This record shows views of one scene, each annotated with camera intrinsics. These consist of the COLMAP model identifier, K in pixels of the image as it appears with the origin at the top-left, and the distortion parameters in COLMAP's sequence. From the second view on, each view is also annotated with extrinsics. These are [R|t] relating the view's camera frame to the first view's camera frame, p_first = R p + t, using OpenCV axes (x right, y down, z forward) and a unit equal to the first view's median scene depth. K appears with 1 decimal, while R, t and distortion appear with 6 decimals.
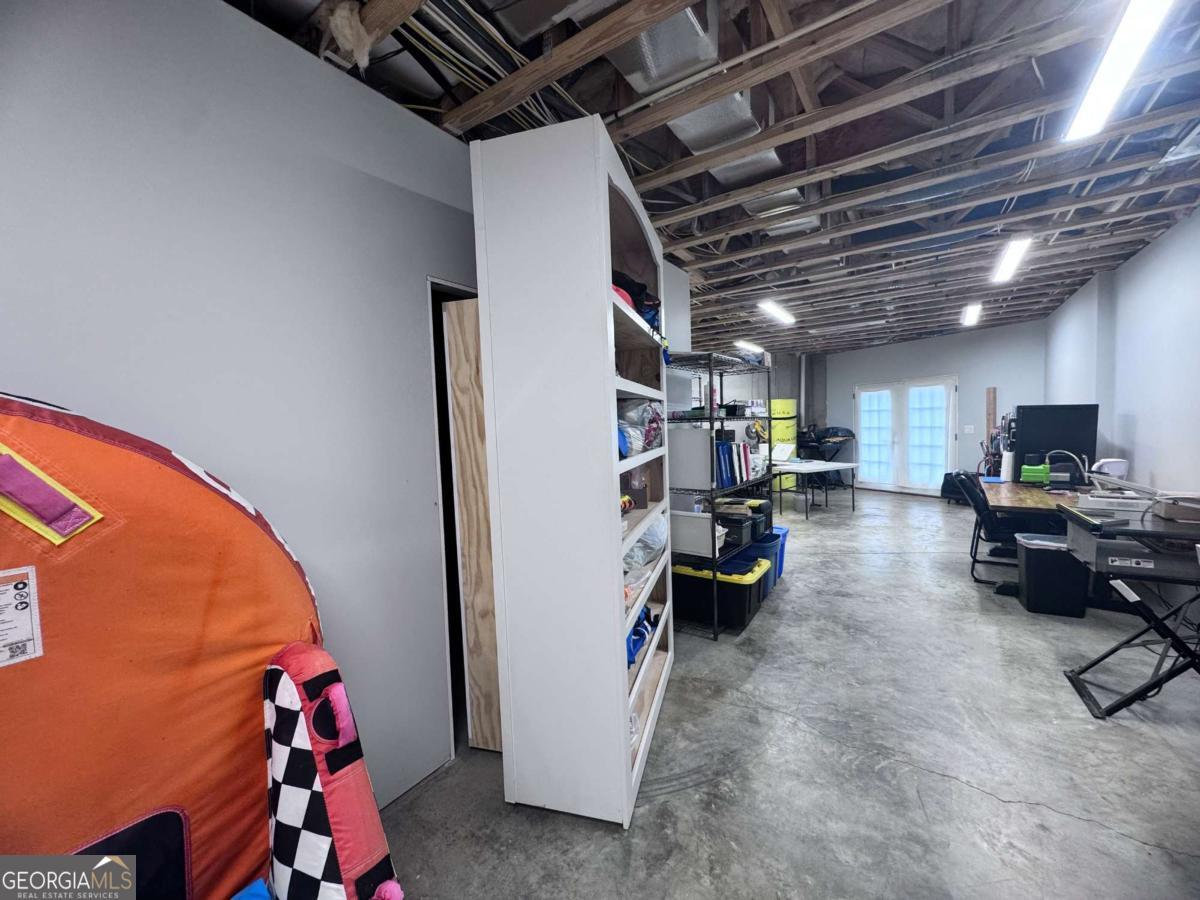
lens RADIAL K [[481.8, 0, 595.6], [0, 481.8, 447.6], [0, 0, 1]] dist [-0.008792, -0.000111]
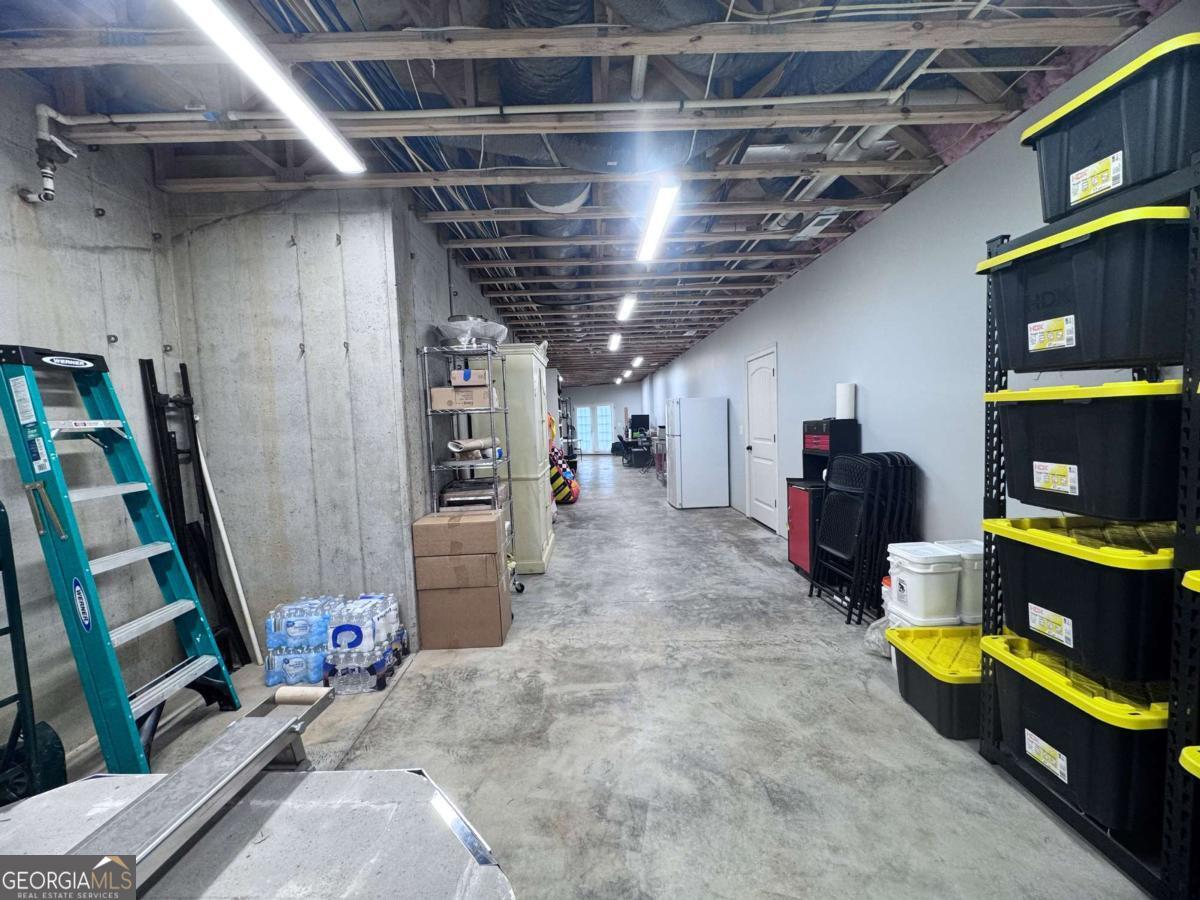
lens RADIAL K [[481.8, 0, 599.7], [0, 481.8, 454.3], [0, 0, 1]] dist [-0.008792, -0.000111]
pose [[0.809913, -0.040241, 0.585168, -1.009965], [0.040937, 0.999089, 0.012047, 0.109877], [-0.585120, 0.014198, 0.810823, -1.259970]]
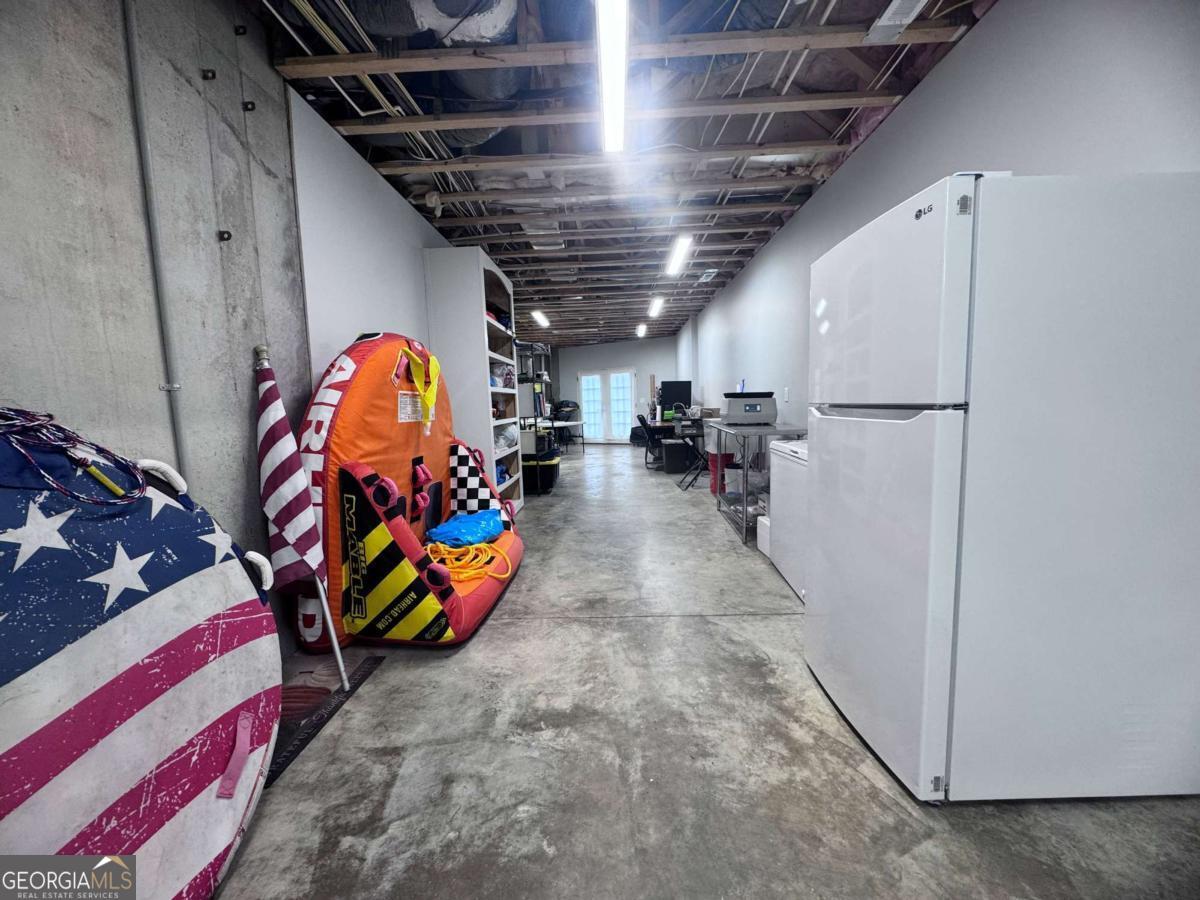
lens RADIAL K [[481.8, 0, 602.1], [0, 481.8, 450.9], [0, 0, 1]] dist [-0.008792, -0.000111]
pose [[0.838242, -0.050087, 0.542993, -0.331078], [0.033780, 0.998630, 0.039969, 0.090317], [-0.544251, -0.015161, 0.838785, -0.427229]]
